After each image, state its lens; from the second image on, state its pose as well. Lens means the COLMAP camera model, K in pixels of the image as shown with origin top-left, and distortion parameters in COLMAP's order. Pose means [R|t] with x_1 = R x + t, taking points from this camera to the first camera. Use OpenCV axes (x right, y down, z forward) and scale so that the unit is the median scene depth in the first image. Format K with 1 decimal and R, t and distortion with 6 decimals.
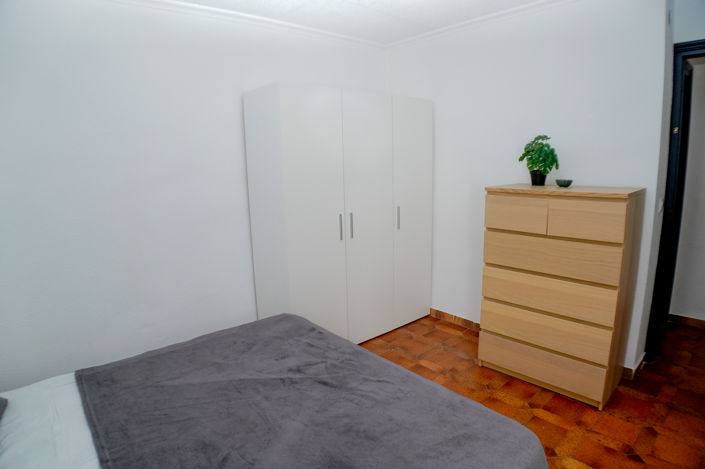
lens RADIAL K [[392.6, 0, 352.5], [0, 392.6, 235.9], [0, 0, 1]] dist [-0.078751, 0.007320]
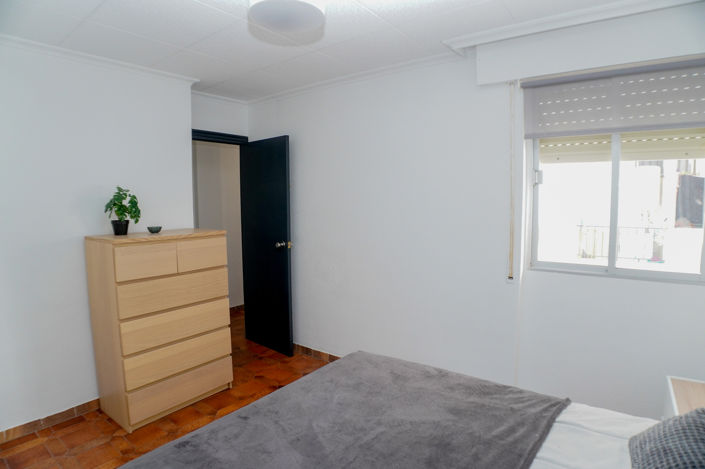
lens RADIAL K [[392.6, 0, 350.1], [0, 392.6, 239.2], [0, 0, 1]] dist [-0.078751, 0.007320]
pose [[-0.194659, -0.059512, 0.979064, -0.692956], [0.199257, 0.974946, 0.098878, -0.106832], [-0.960419, 0.214333, -0.177924, 0.638485]]
